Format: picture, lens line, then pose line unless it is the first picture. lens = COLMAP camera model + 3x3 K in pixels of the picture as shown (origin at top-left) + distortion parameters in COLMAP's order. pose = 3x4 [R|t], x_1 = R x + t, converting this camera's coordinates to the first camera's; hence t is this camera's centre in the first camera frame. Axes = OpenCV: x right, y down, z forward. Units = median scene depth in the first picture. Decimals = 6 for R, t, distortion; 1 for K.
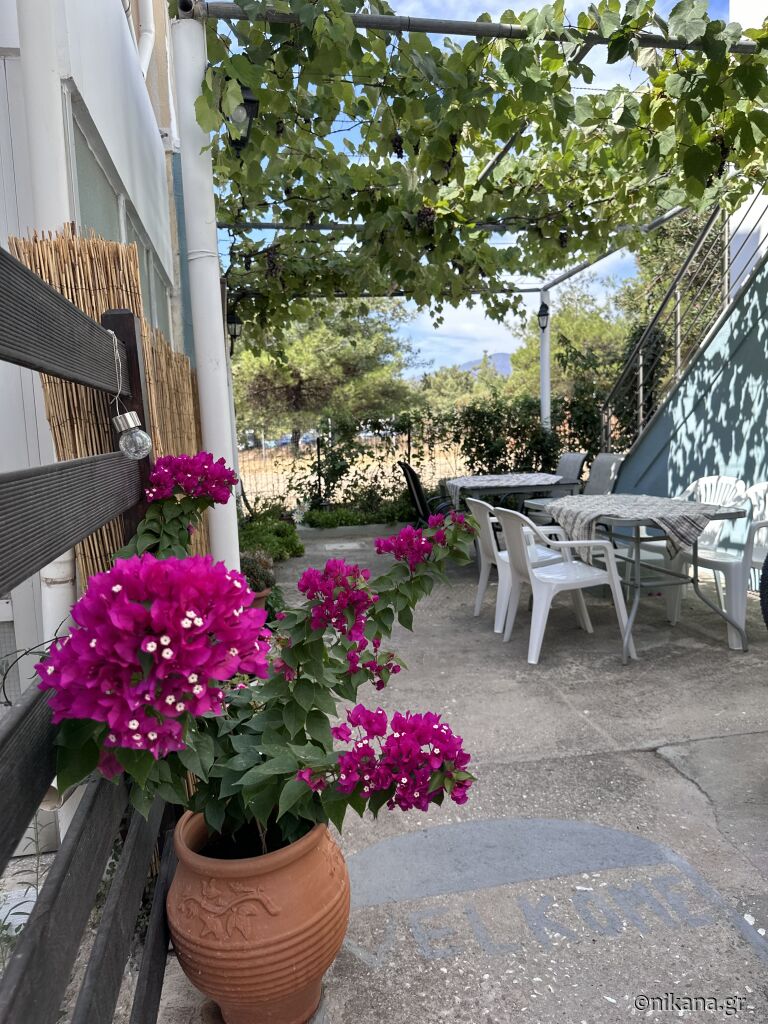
lens RADIAL K [[721.3, 0, 386.2], [0, 721.3, 524.8], [0, 0, 1]] dist [0.069690, -0.097435]
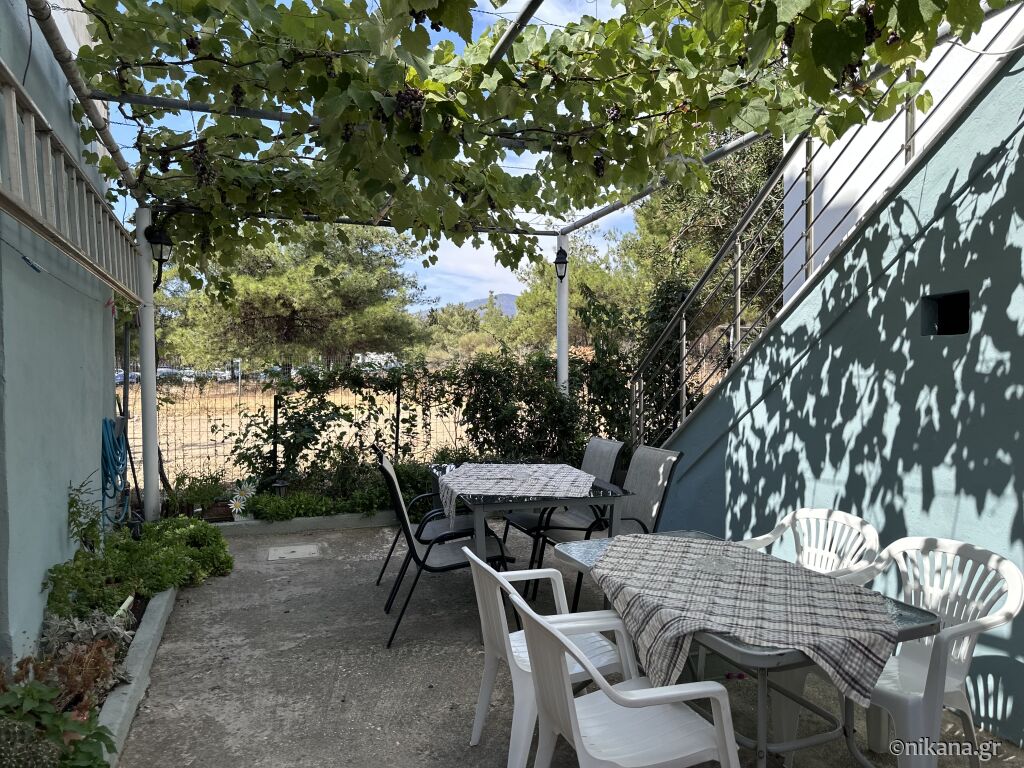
lens RADIAL K [[721.3, 0, 517.2], [0, 721.3, 392.9], [0, 0, 1]] dist [0.069690, -0.097435]
pose [[0.984264, 0.034469, 0.173308, 0.036364], [-0.018358, 0.995429, -0.093720, -0.084021], [-0.175746, 0.089064, 0.980398, 0.294116]]
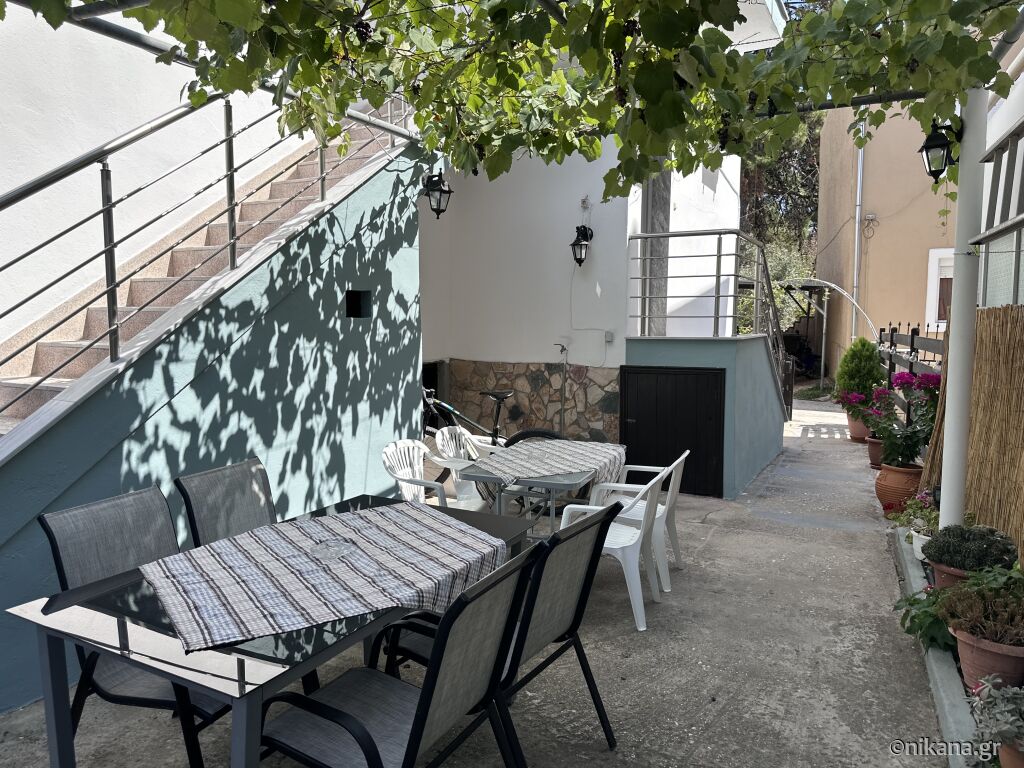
lens RADIAL K [[721.3, 0, 506.0], [0, 721.3, 387.6], [0, 0, 1]] dist [0.069690, -0.097435]
pose [[-0.827107, -0.015989, 0.561817, -0.154295], [0.102553, 0.978521, 0.178828, -0.230125], [-0.552609, 0.205526, -0.807702, 1.318679]]
